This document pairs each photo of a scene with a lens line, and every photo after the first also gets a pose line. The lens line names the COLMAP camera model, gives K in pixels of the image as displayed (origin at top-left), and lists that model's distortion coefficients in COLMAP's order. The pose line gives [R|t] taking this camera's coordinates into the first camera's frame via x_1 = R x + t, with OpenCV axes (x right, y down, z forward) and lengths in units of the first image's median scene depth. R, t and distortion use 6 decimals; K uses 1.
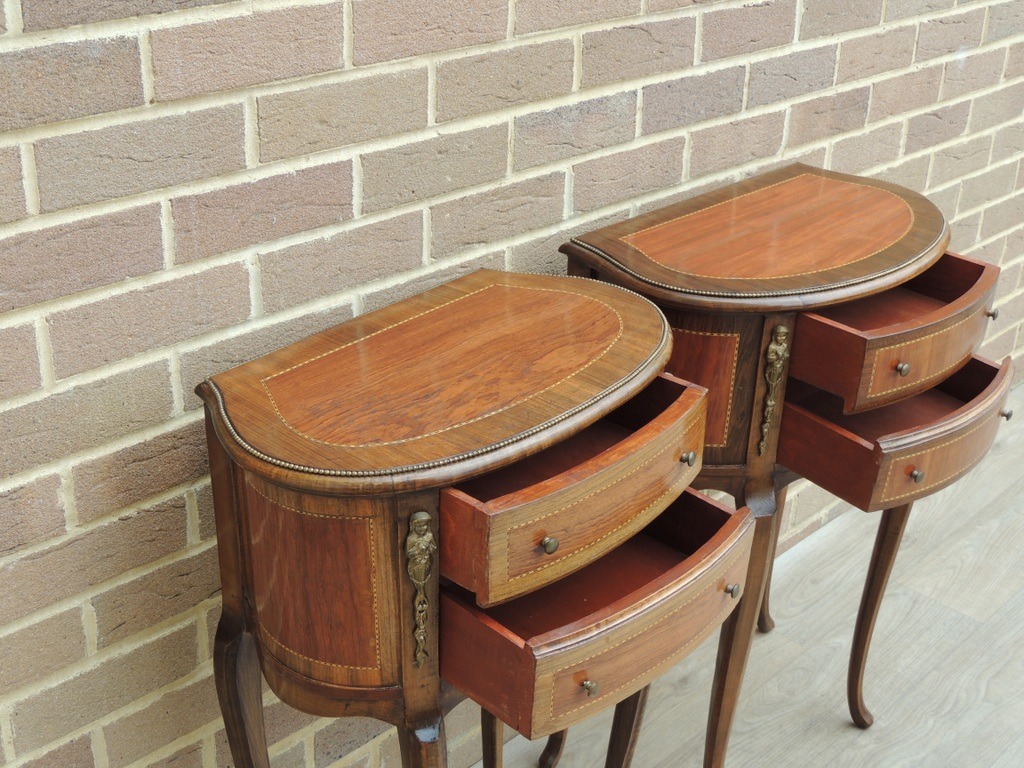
lens RADIAL K [[1388.1, 0, 514.6], [0, 1388.1, 386.4], [0, 0, 1]] dist [-0.072741, 0.000000]
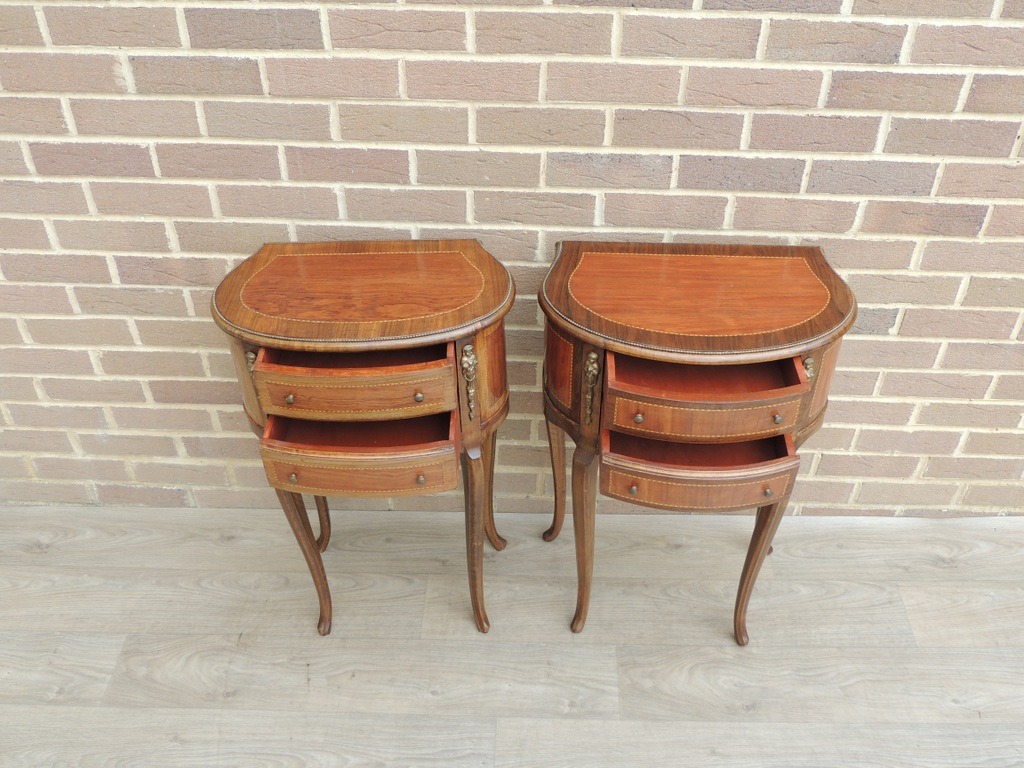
lens RADIAL K [[970.6, 0, 511.4], [0, 970.6, 388.6], [0, 0, 1]] dist [-0.026837, 0.000000]
pose [[0.676337, 0.460126, -0.575197, 0.732666], [-0.311046, 0.886257, 0.343217, -0.330362], [0.667696, -0.053217, 0.742529, 0.181641]]
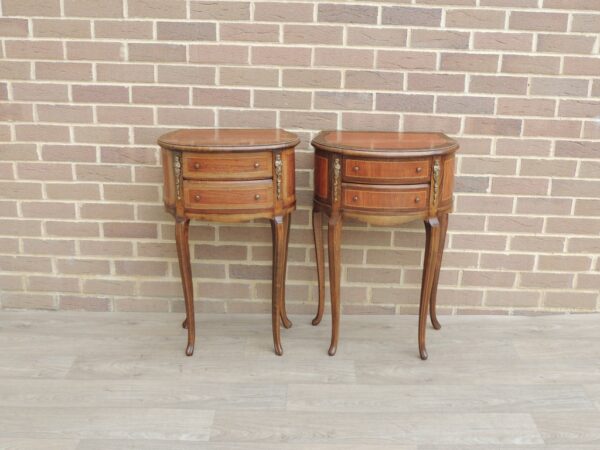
lens RADIAL K [[738.6, 0, 300.6], [0, 738.6, 229.0], [0, 0, 1]] dist [-0.058298, 0.000000]
pose [[0.690842, 0.227259, -0.686360, 1.300836], [-0.322405, 0.946537, -0.011105, 0.150532], [0.647141, 0.228957, 0.727177, -0.222138]]
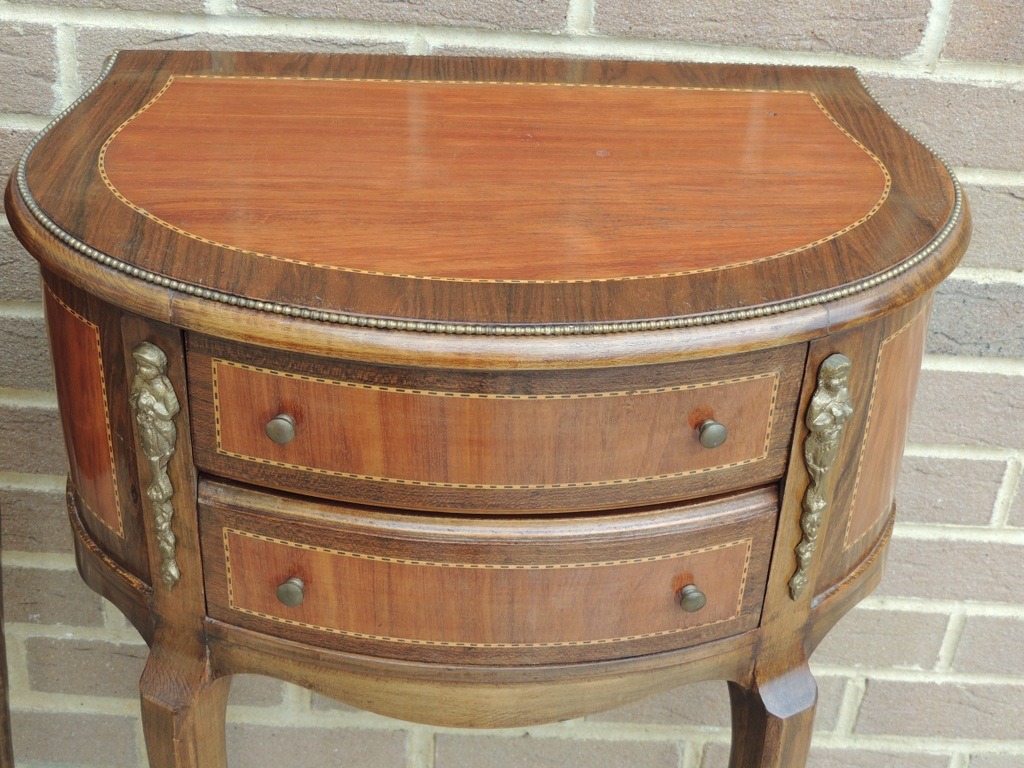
lens RADIAL K [[1686.9, 0, 515.2], [0, 1686.9, 380.6], [0, 0, 1]] dist [-0.110888, 0.000000]
pose [[0.699325, 0.414553, -0.582315, 0.613099], [-0.351483, 0.908789, 0.224861, -0.199304], [0.622418, 0.047423, 0.781247, 0.654288]]
